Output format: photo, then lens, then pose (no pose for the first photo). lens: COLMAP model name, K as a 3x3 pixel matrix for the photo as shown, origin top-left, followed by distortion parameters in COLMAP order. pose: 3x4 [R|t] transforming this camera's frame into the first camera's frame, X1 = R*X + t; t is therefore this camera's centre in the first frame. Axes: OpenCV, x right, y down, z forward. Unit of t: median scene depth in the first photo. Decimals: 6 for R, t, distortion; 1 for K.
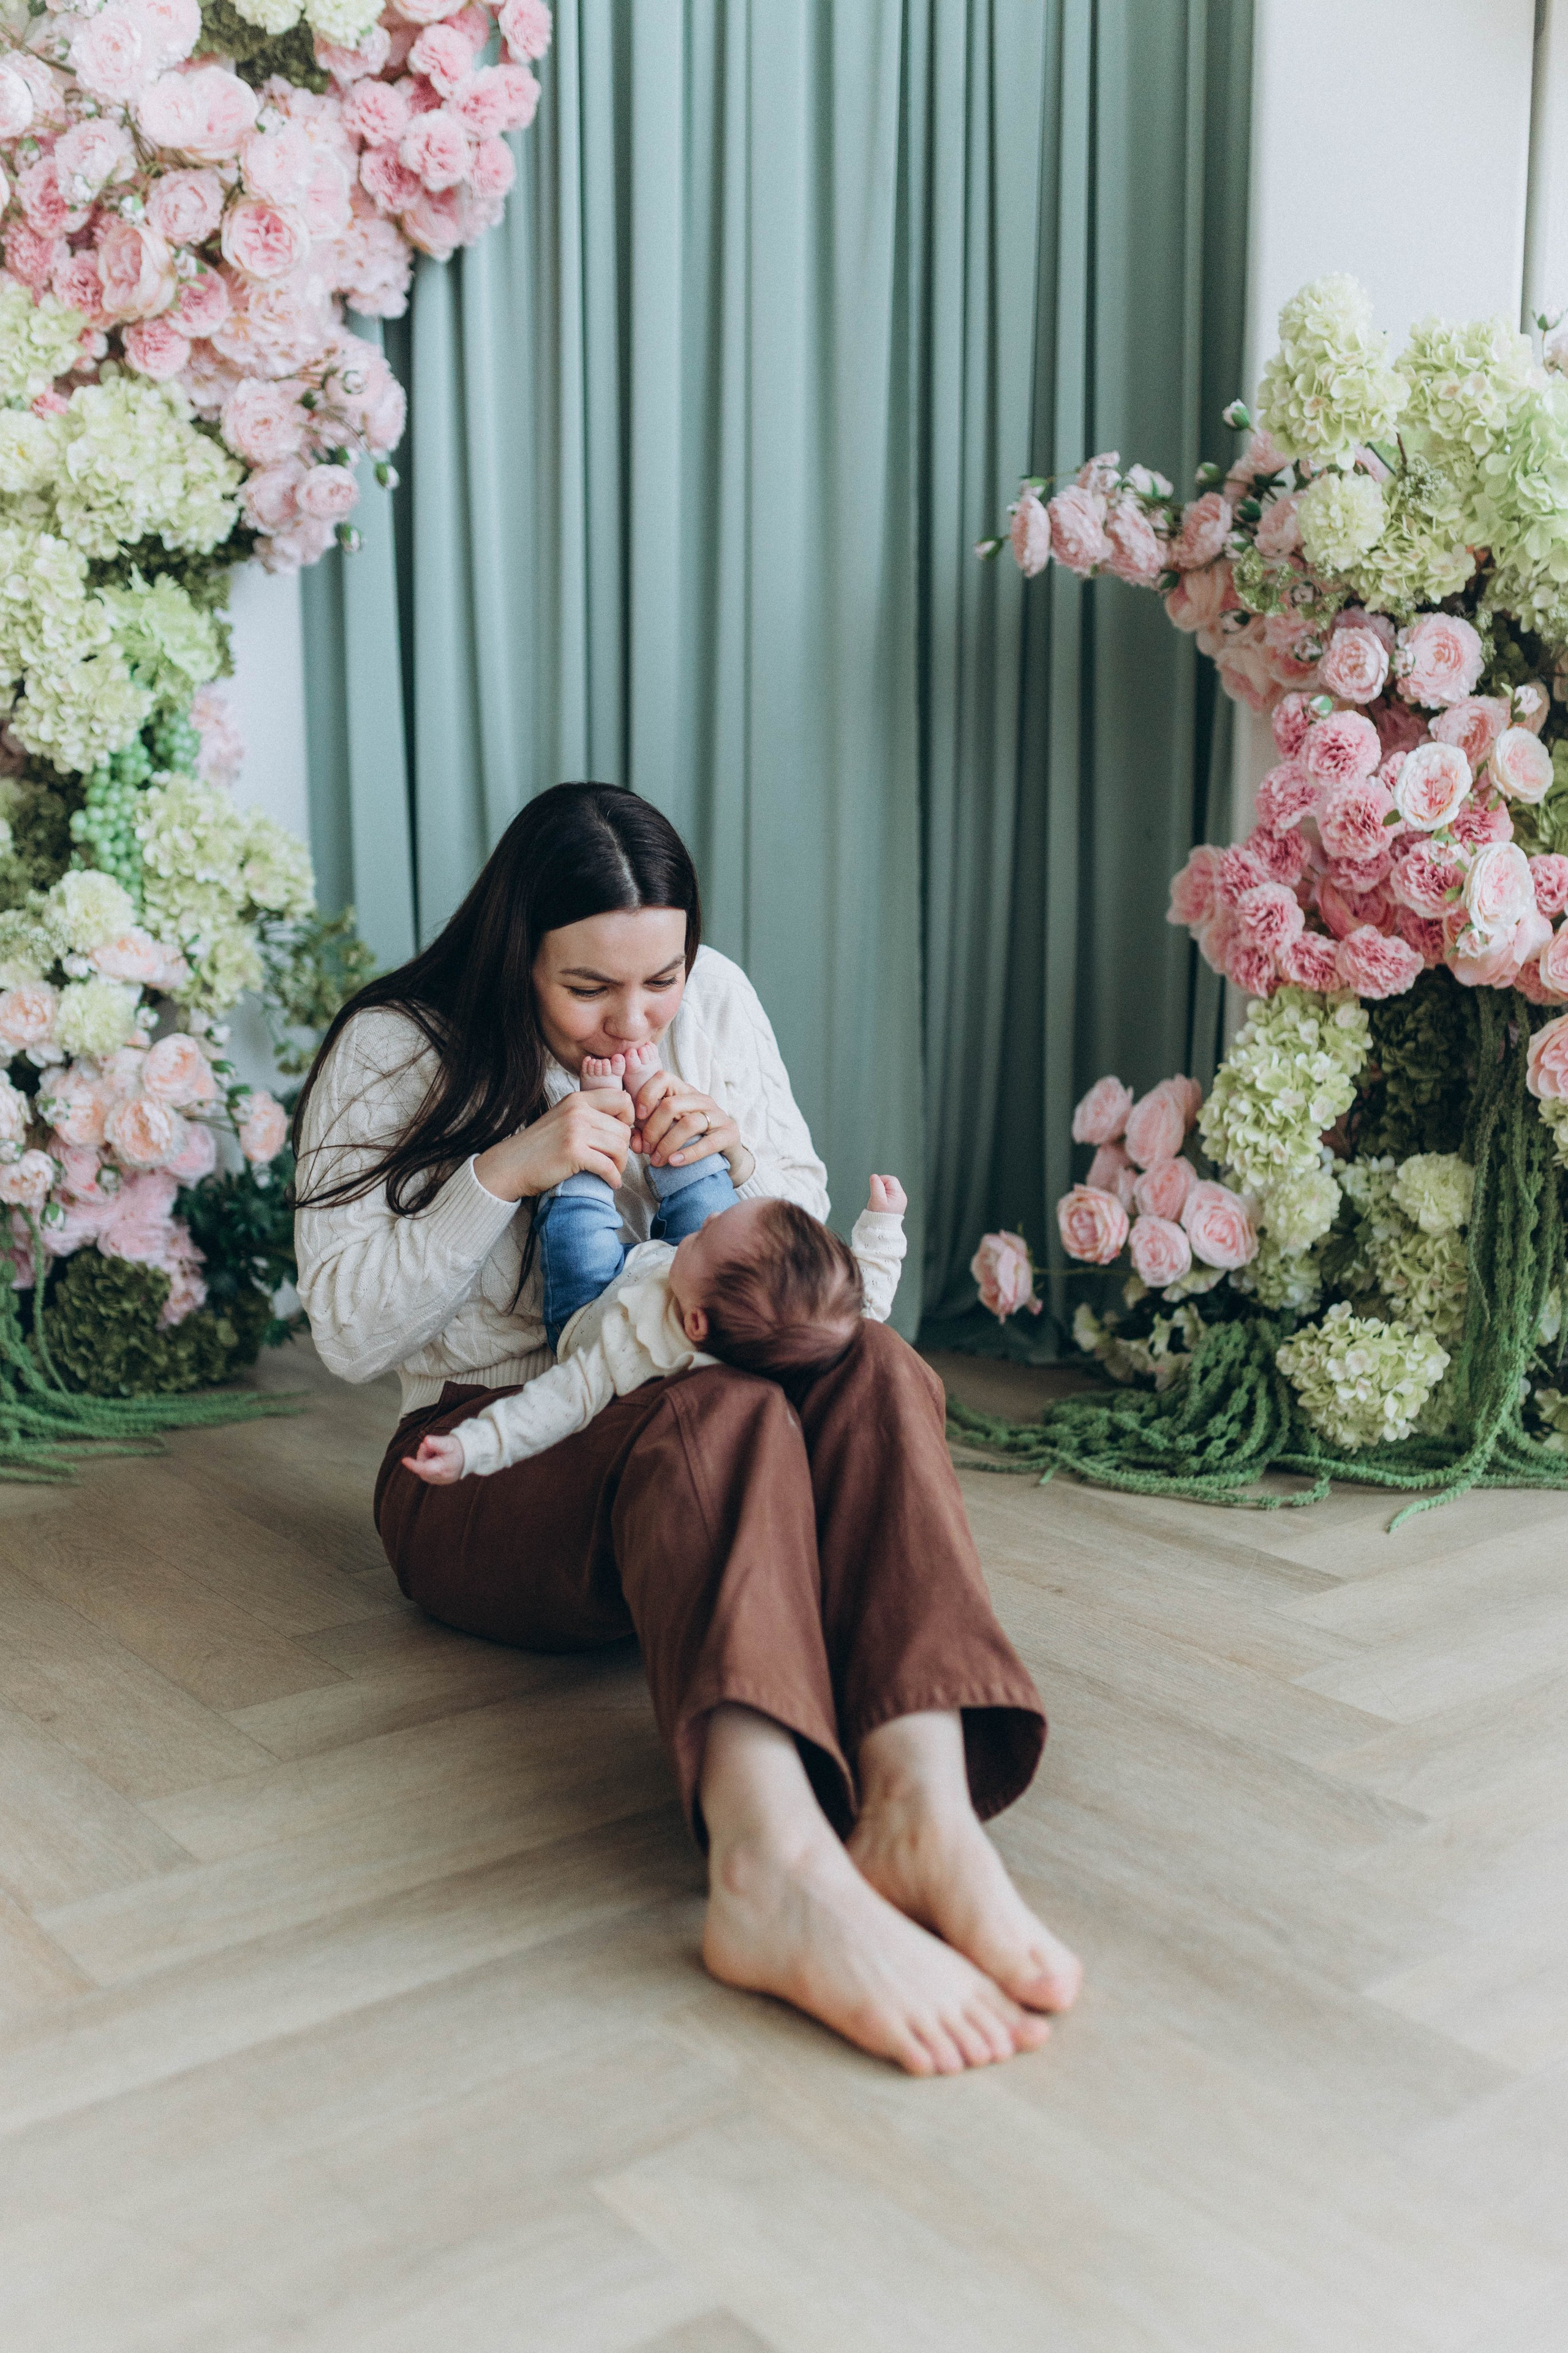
lens RADIAL K [[2340.0, 0, 782.4], [0, 2340.0, 1182.4], [0, 0, 1]] dist [-0.004581, 0.001449]
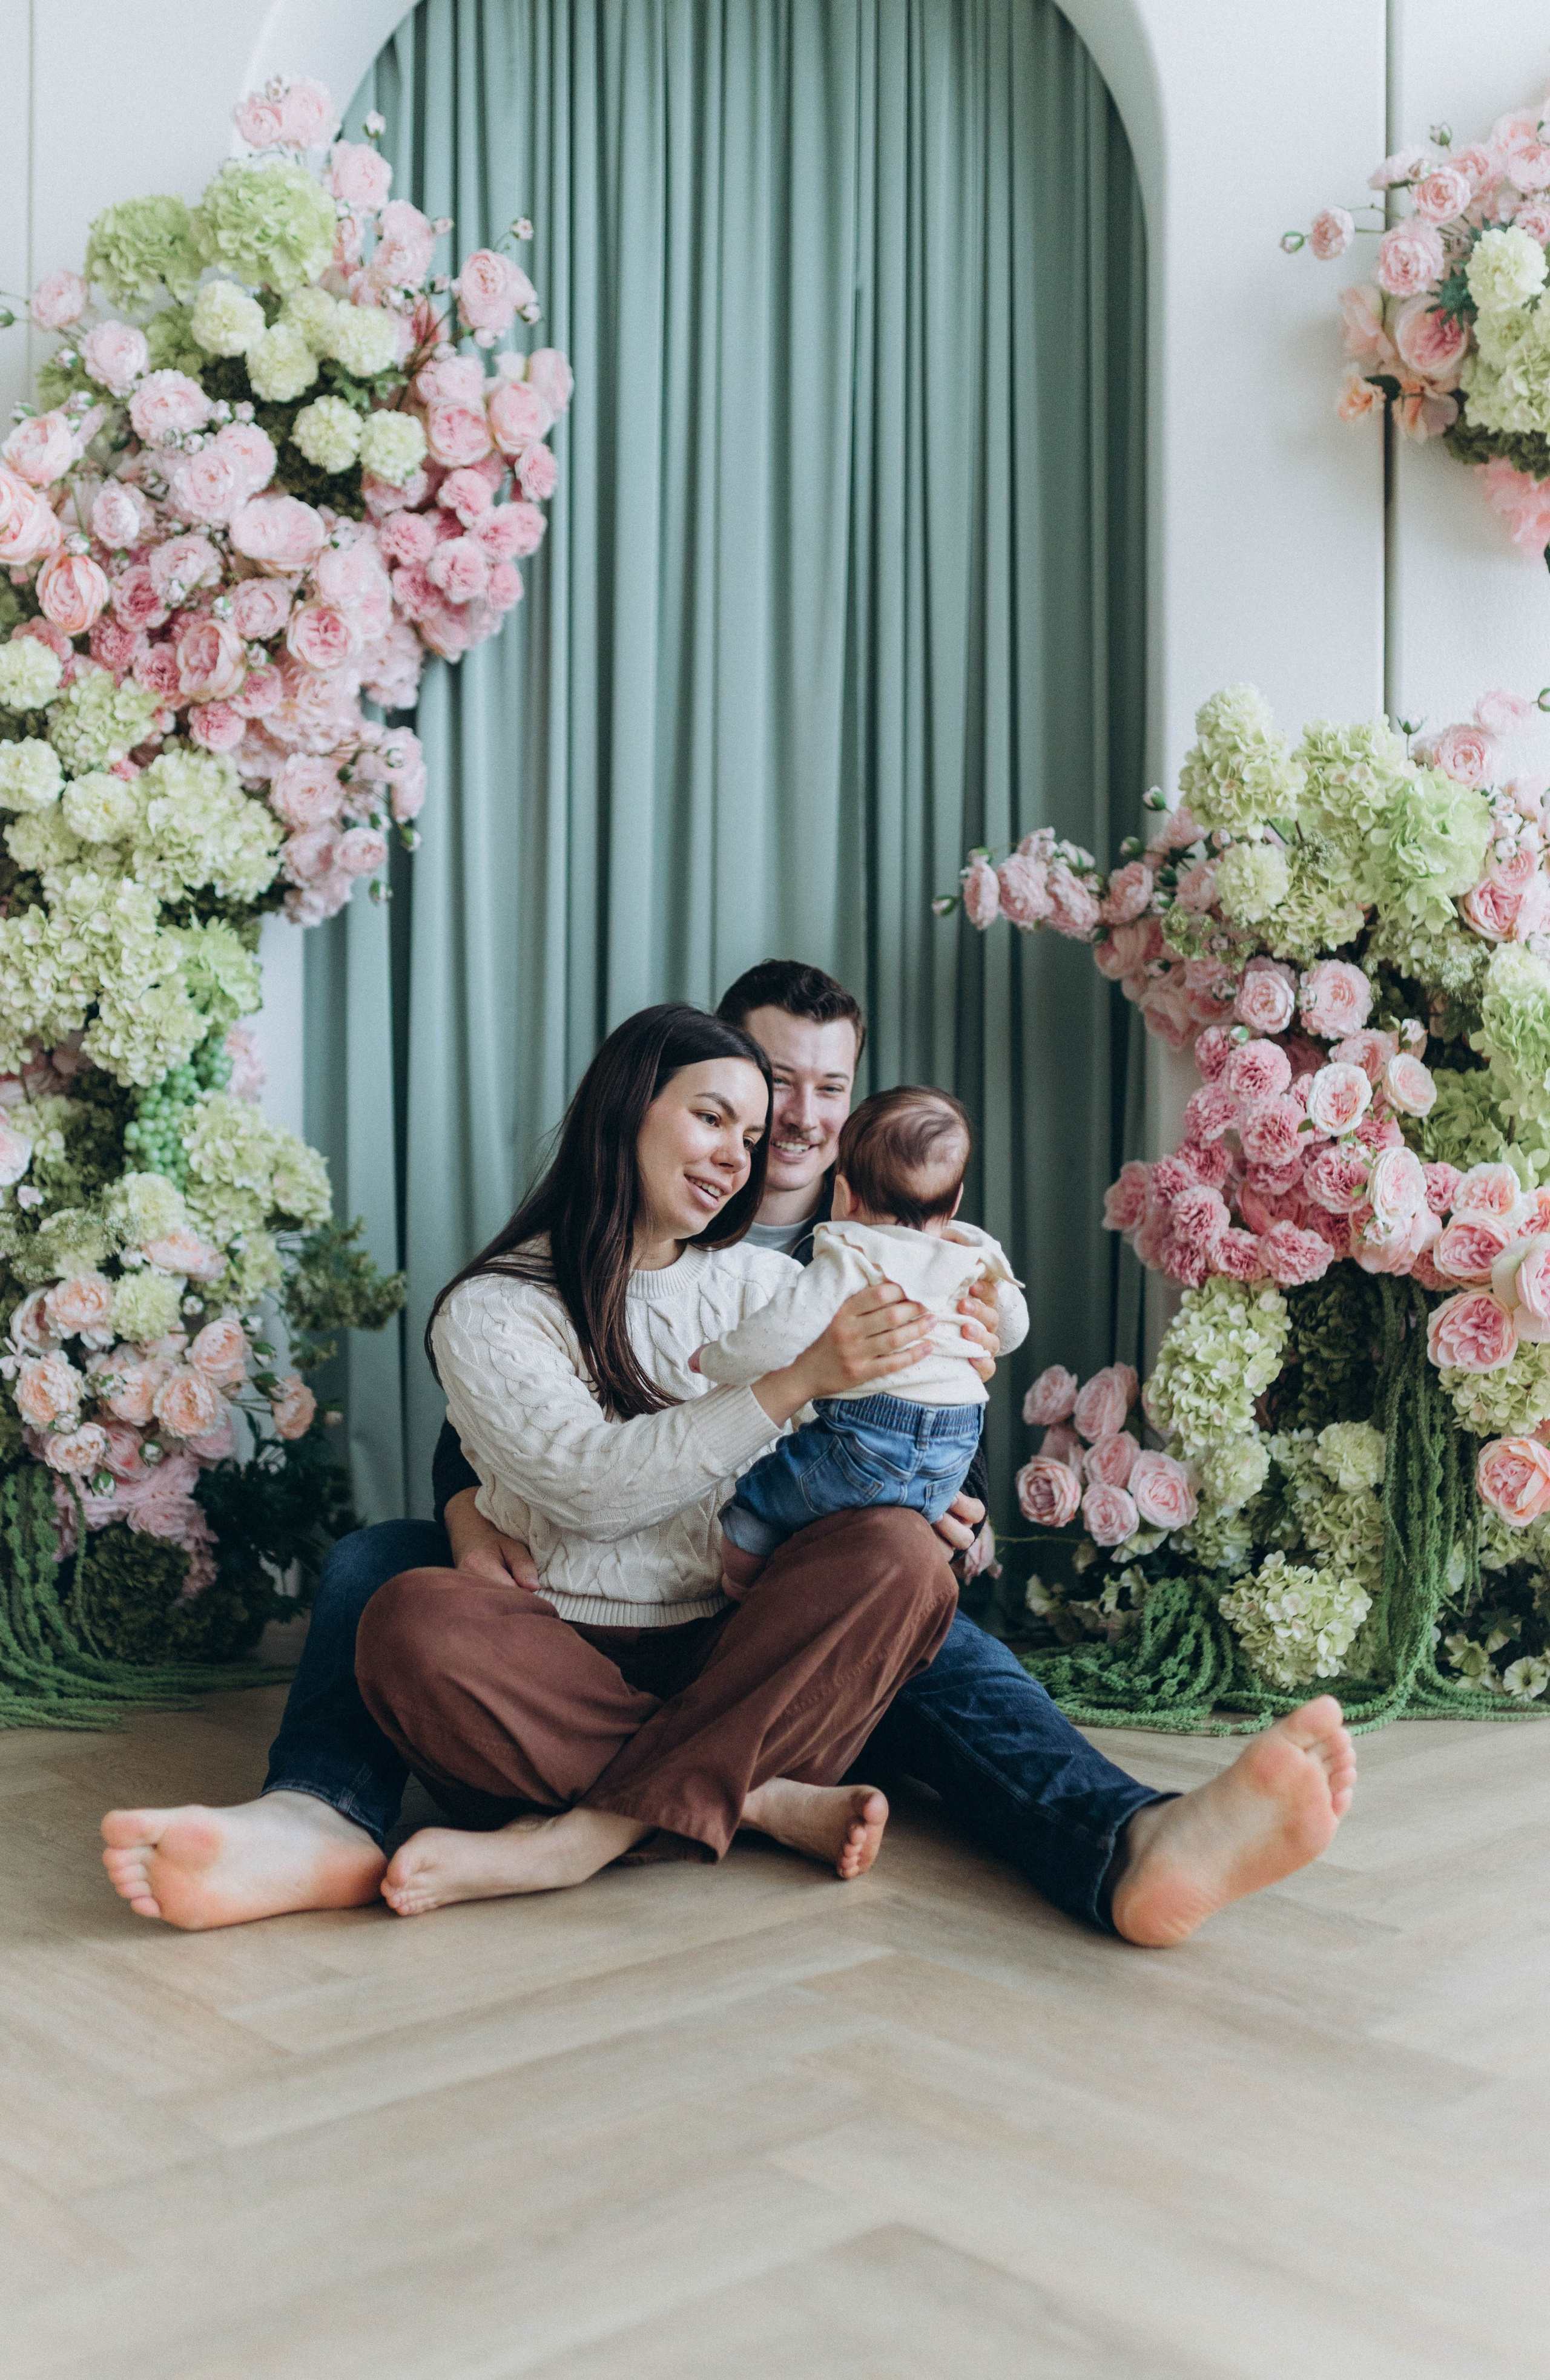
lens RADIAL K [[2407.9, 0, 793.9], [0, 2407.9, 1188.7], [0, 0, 1]] dist [-0.001066, -0.001914]
pose [[0.996964, 0.006435, 0.077603, -0.081282], [0.006905, 0.985349, -0.170408, 0.072789], [-0.077563, 0.170427, 0.982313, -0.147825]]
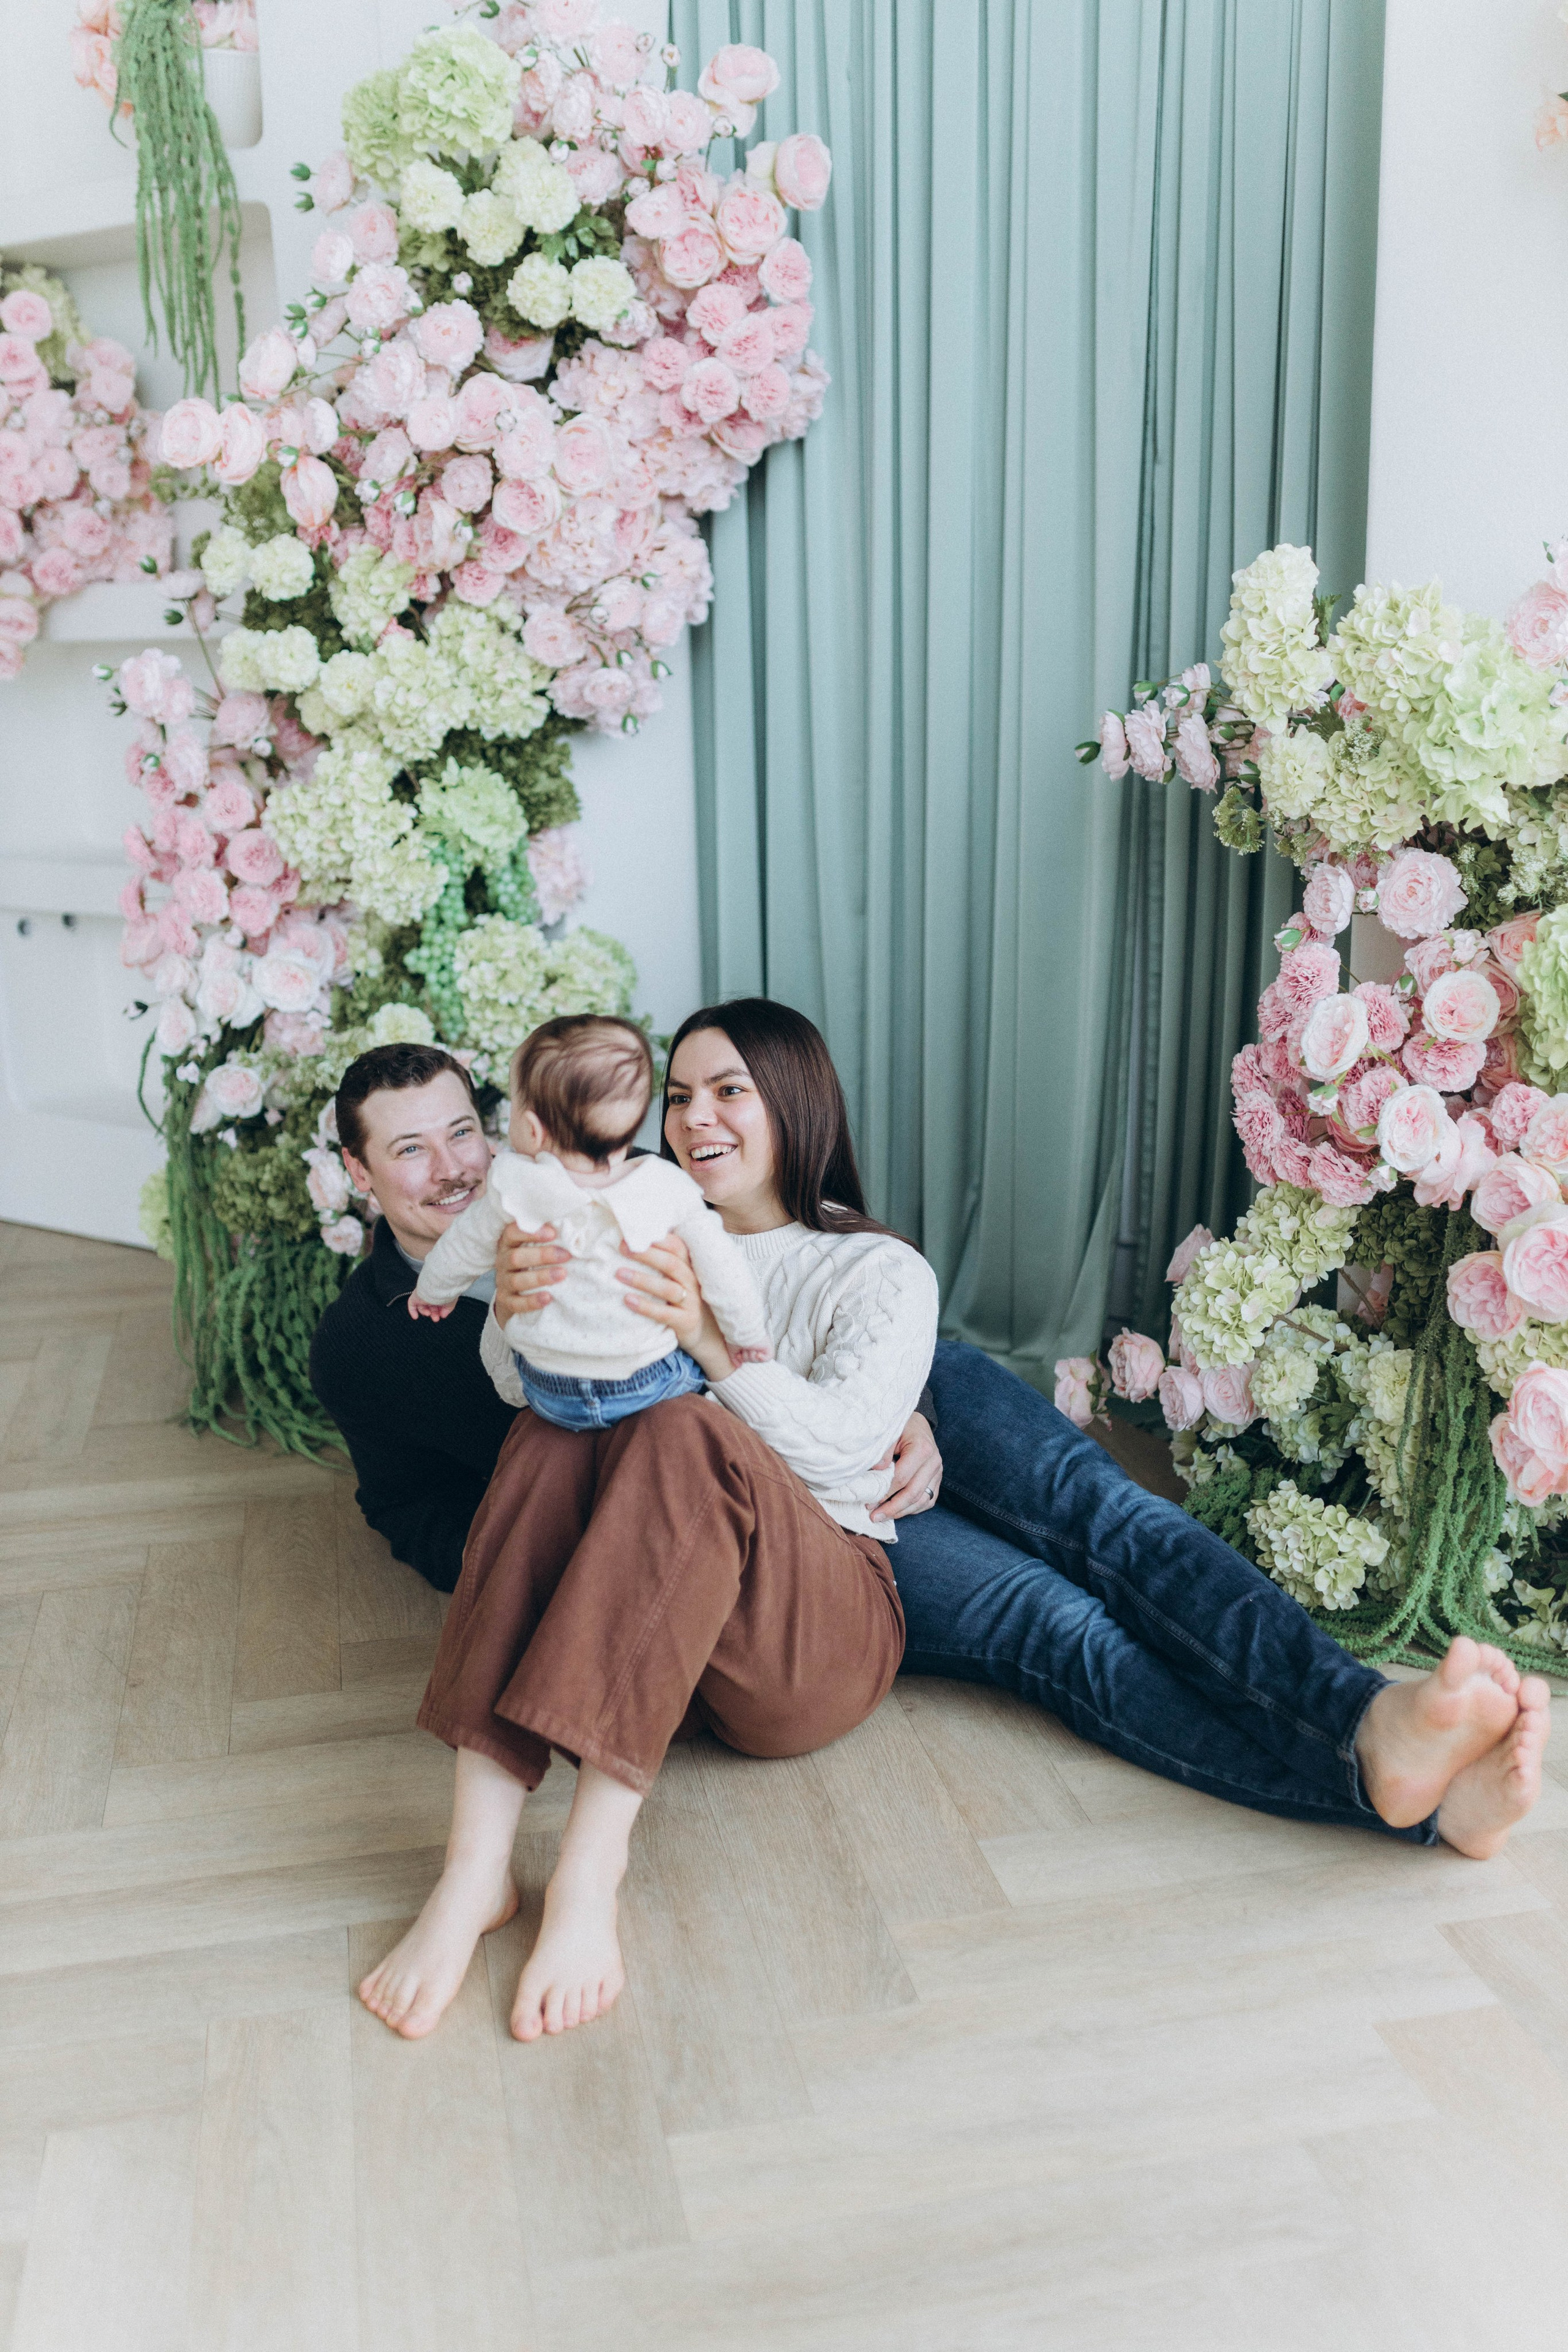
lens RADIAL K [[2219.9, 0, 784.0], [0, 2219.9, 1176.0], [0, 0, 1]] dist [-0.003401, 0.009579]
pose [[0.899315, 0.086845, -0.428592, 0.445155], [-0.049784, 0.994042, 0.096960, -0.173083], [0.434459, -0.065861, 0.898281, -0.022980]]
